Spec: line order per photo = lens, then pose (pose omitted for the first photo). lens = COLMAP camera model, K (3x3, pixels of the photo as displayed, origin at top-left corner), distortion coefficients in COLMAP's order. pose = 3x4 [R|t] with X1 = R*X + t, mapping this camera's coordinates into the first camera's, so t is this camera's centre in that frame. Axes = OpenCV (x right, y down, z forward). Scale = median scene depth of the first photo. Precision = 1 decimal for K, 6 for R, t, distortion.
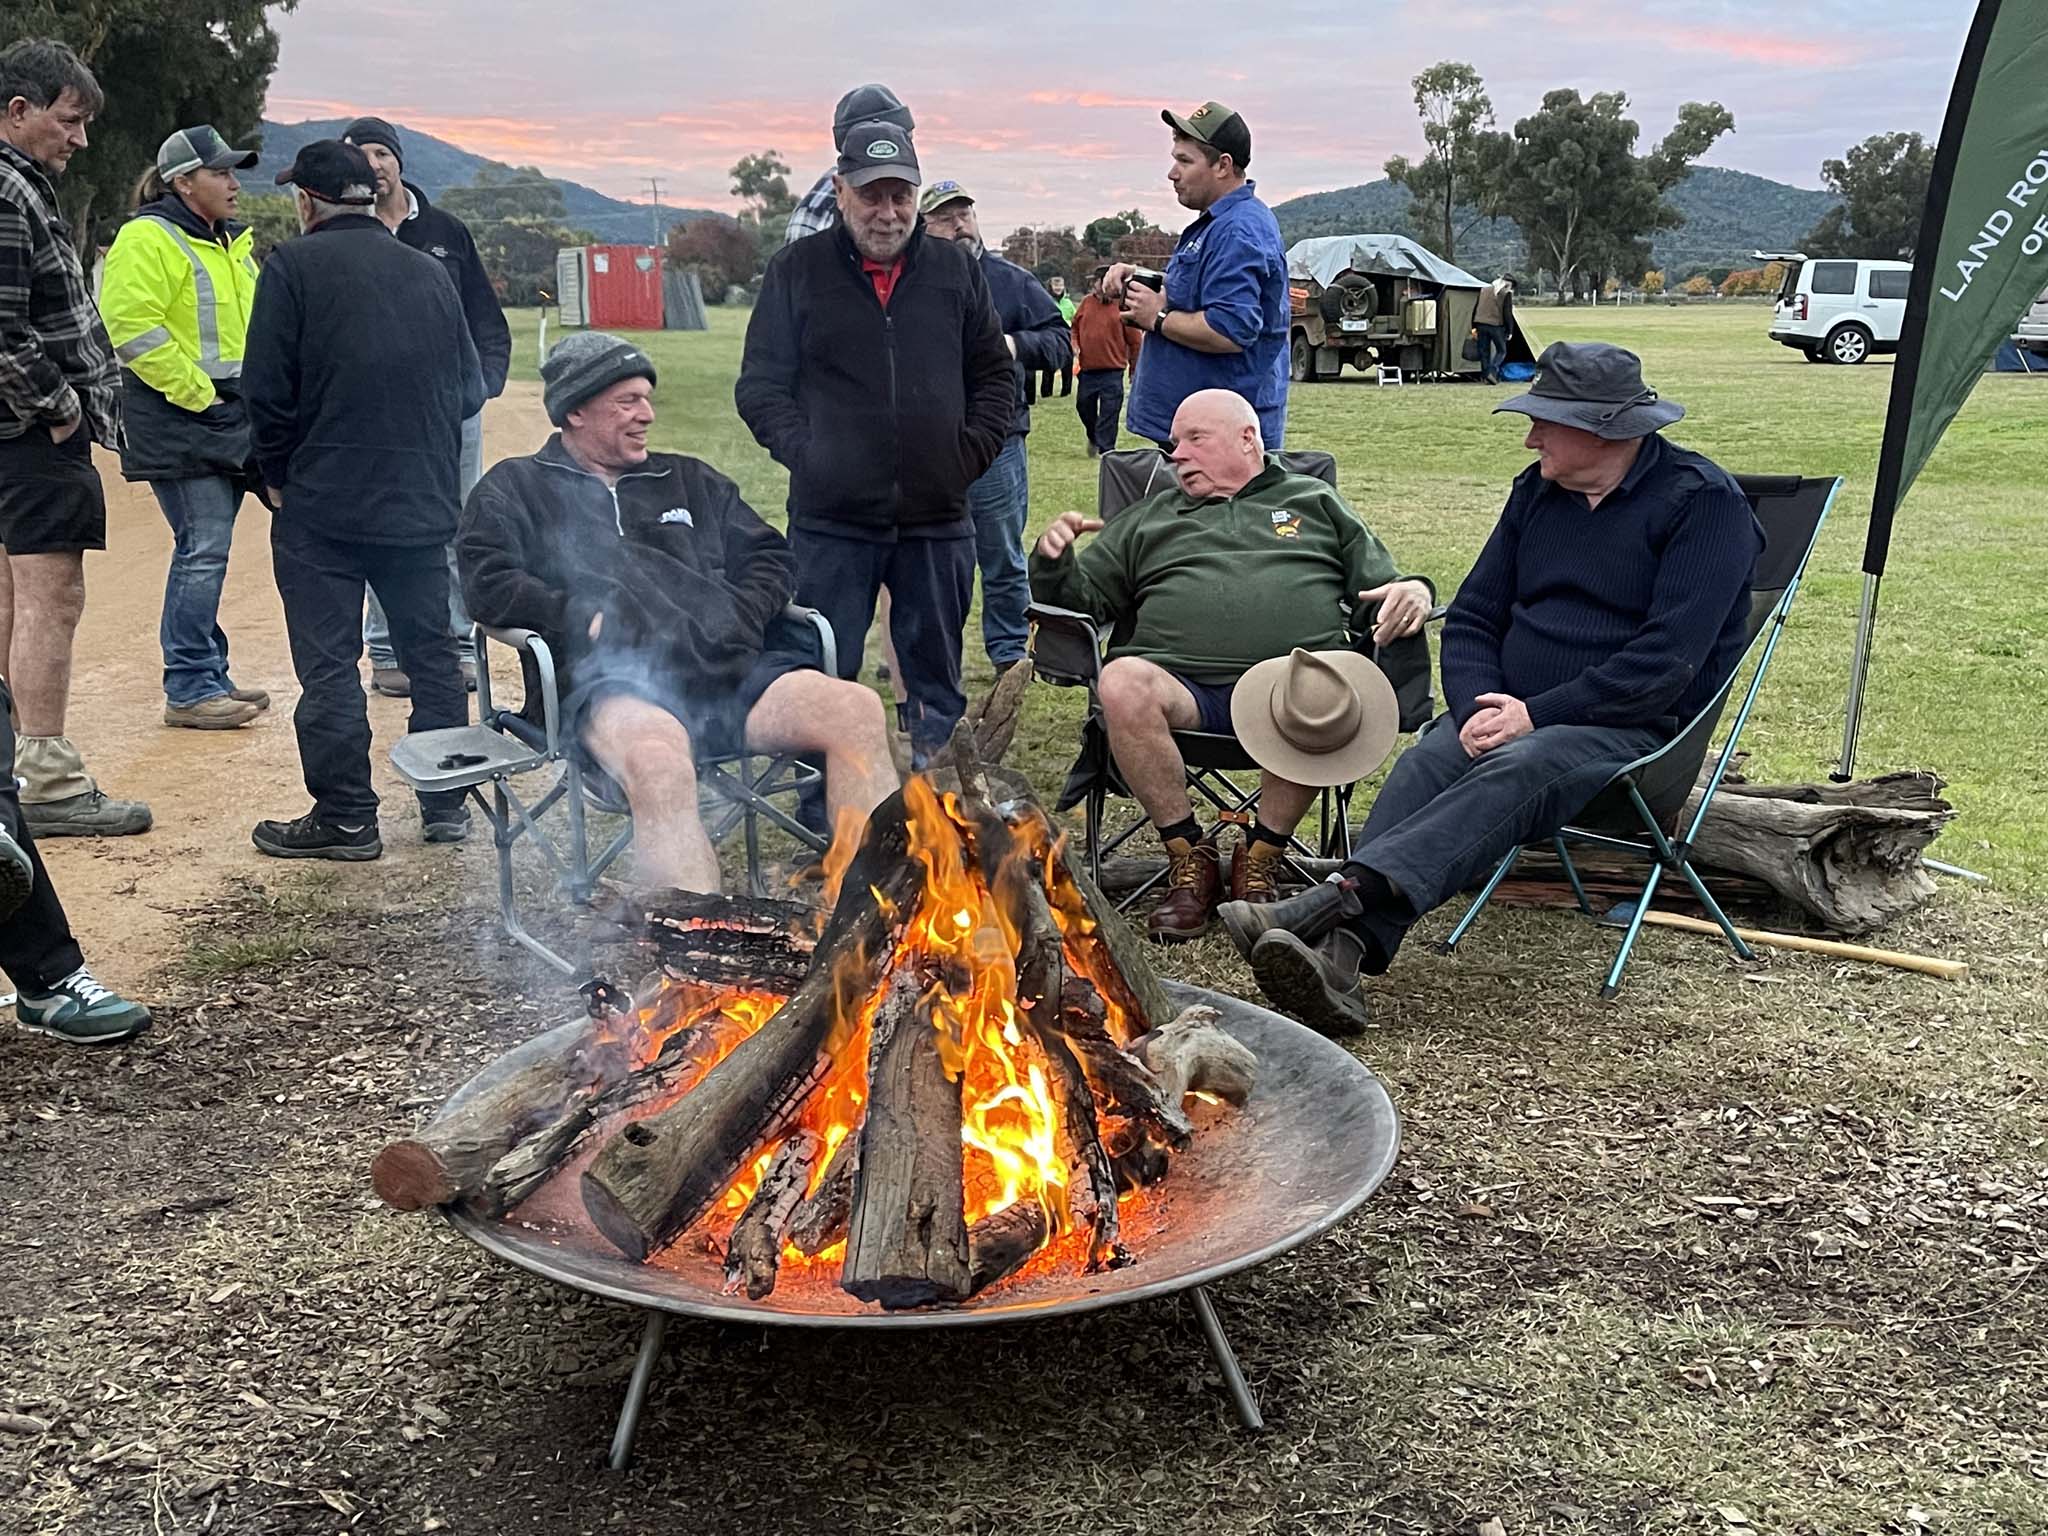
lens RADIAL K [[2308.8, 0, 1022.5], [0, 2308.8, 782.6], [0, 0, 1]] dist [0.015643, 0.000000]
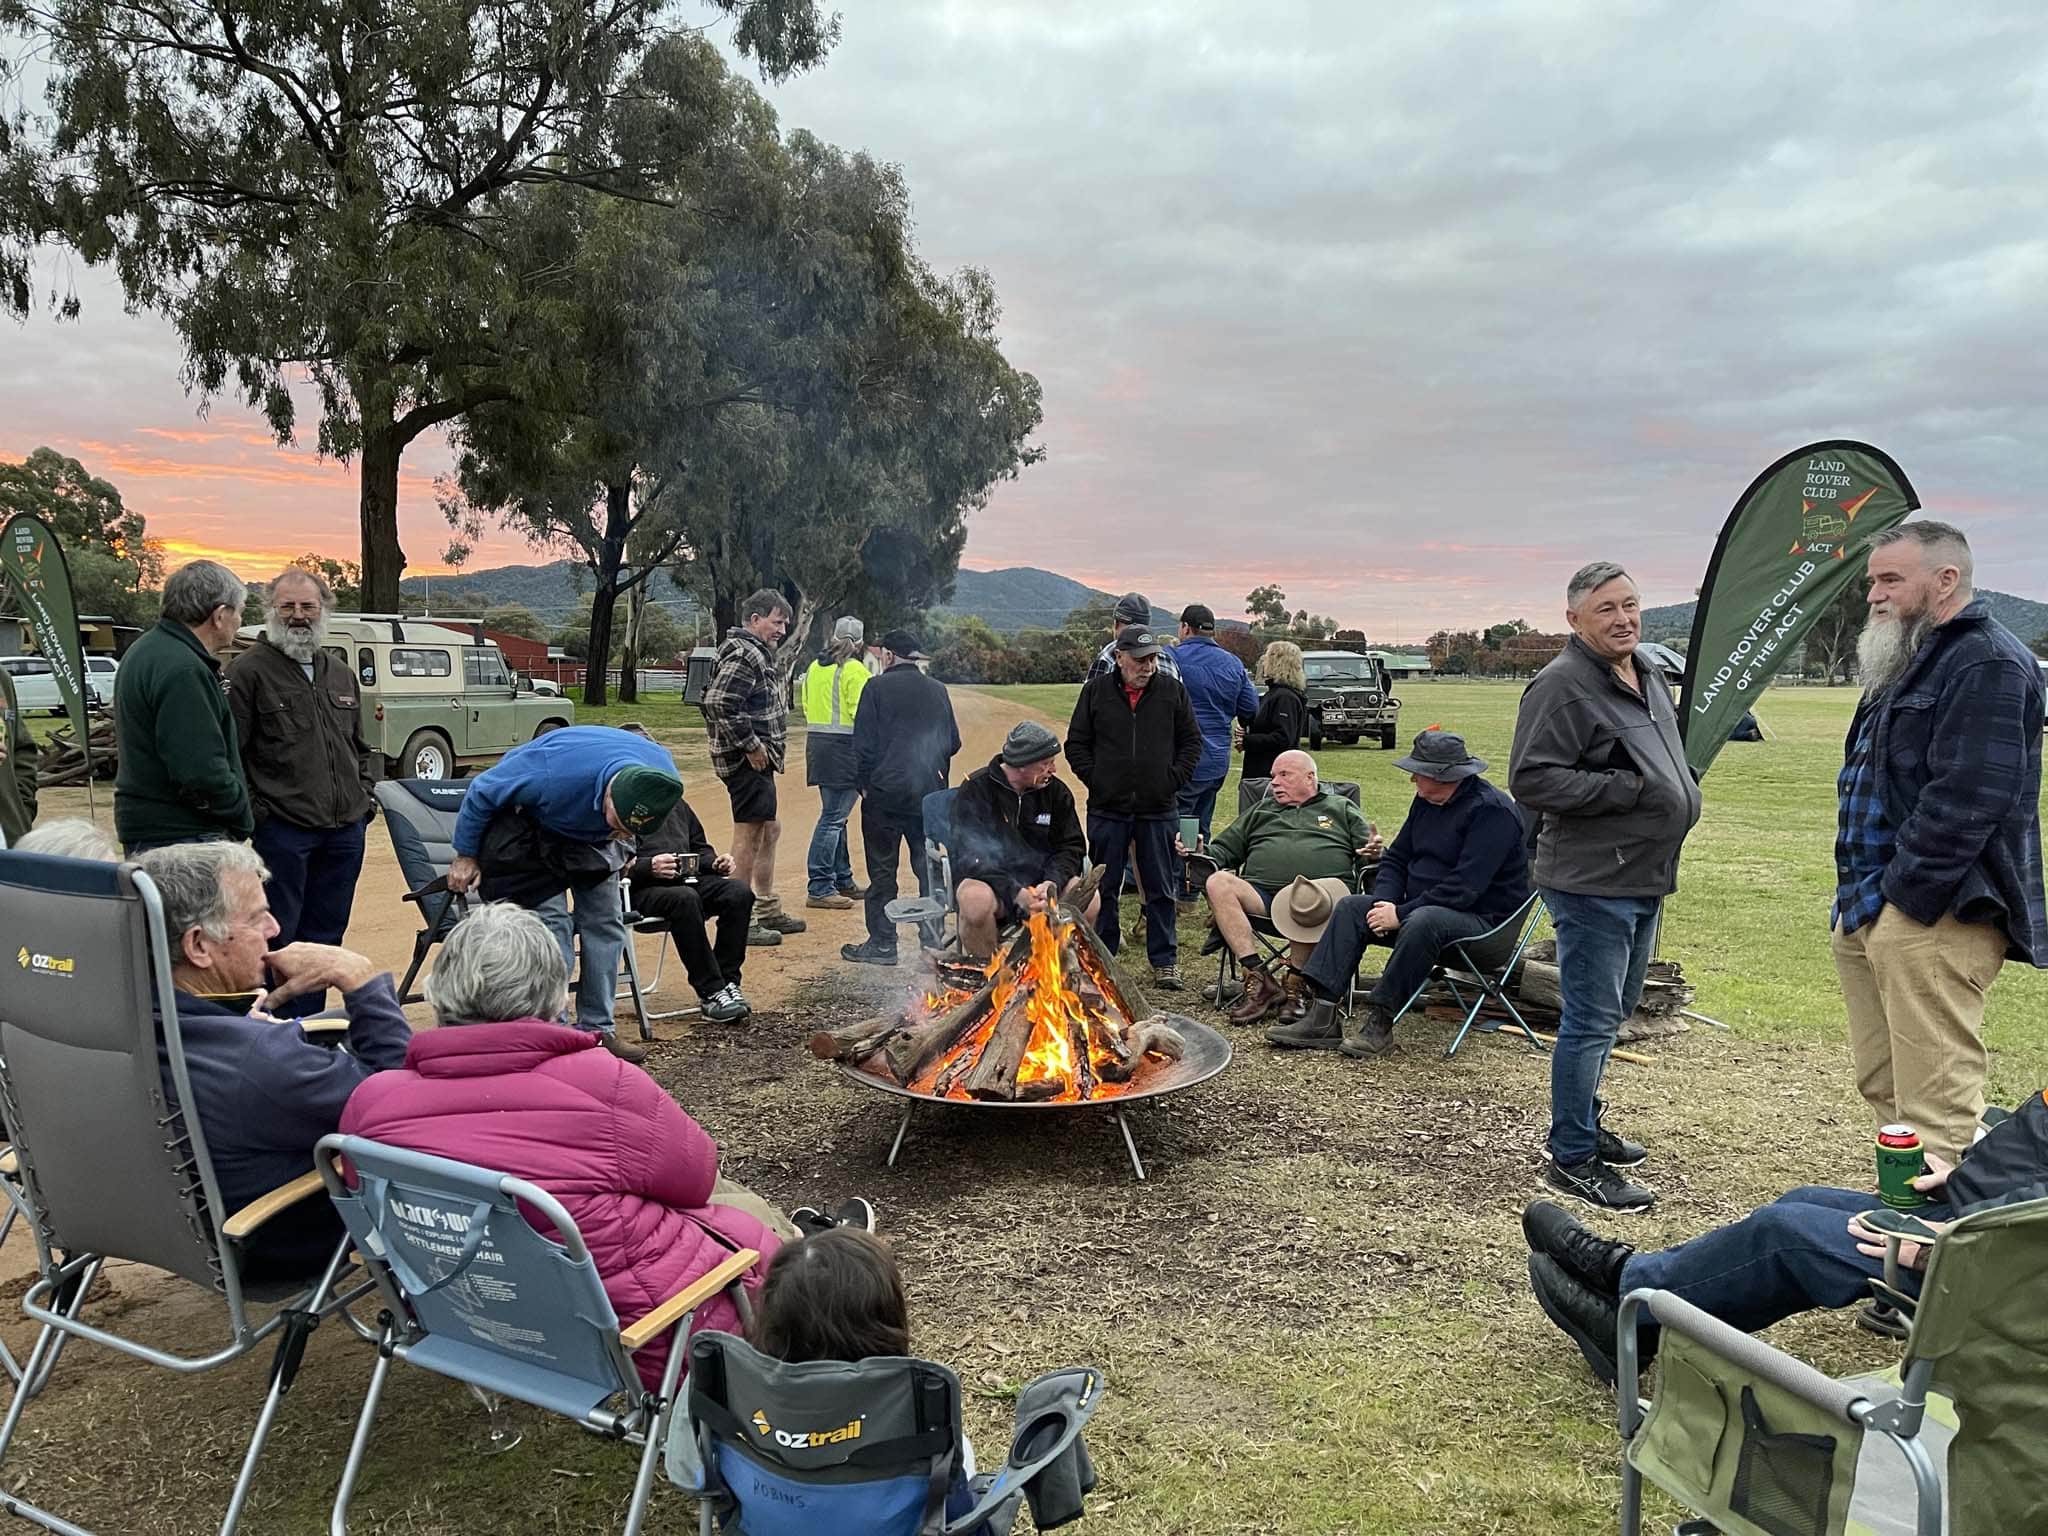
lens RADIAL K [[1547.8, 0, 1025.7], [0, 1547.8, 760.8], [0, 0, 1]] dist [0.007024, -0.005218]
pose [[0.962608, 0.023002, -0.269918, 0.243849], [-0.063103, 0.988018, -0.140846, 0.048032], [0.263444, 0.152612, 0.952526, -0.383026]]
